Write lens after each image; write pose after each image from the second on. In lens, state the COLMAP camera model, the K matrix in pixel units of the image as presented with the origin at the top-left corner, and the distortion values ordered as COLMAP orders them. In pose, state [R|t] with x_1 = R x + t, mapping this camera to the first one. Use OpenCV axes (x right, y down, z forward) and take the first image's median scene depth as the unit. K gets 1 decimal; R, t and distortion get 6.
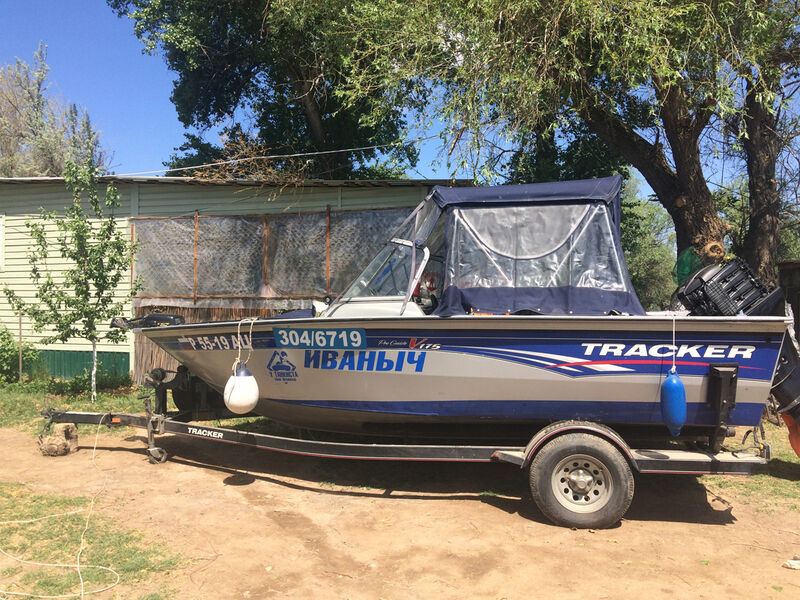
lens RADIAL K [[688.0, 0, 403.2], [0, 688.0, 300.1], [0, 0, 1]] dist [0.061199, 0.007189]
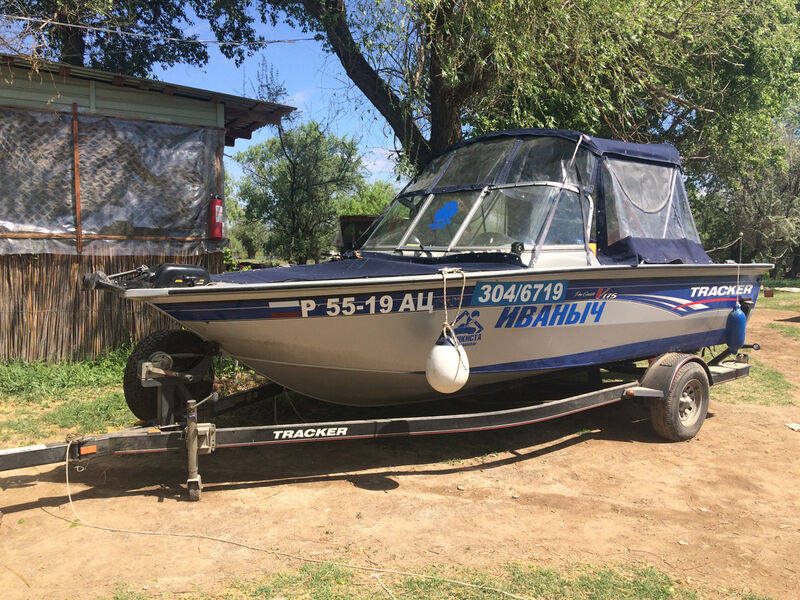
lens RADIAL K [[688.0, 0, 402.1], [0, 688.0, 303.5], [0, 0, 1]] dist [0.061199, 0.007189]
pose [[0.633119, -0.051550, 0.772336, -0.900538], [-0.014614, 0.996806, 0.078513, 0.003251], [-0.773916, -0.060995, 0.630344, 0.578215]]
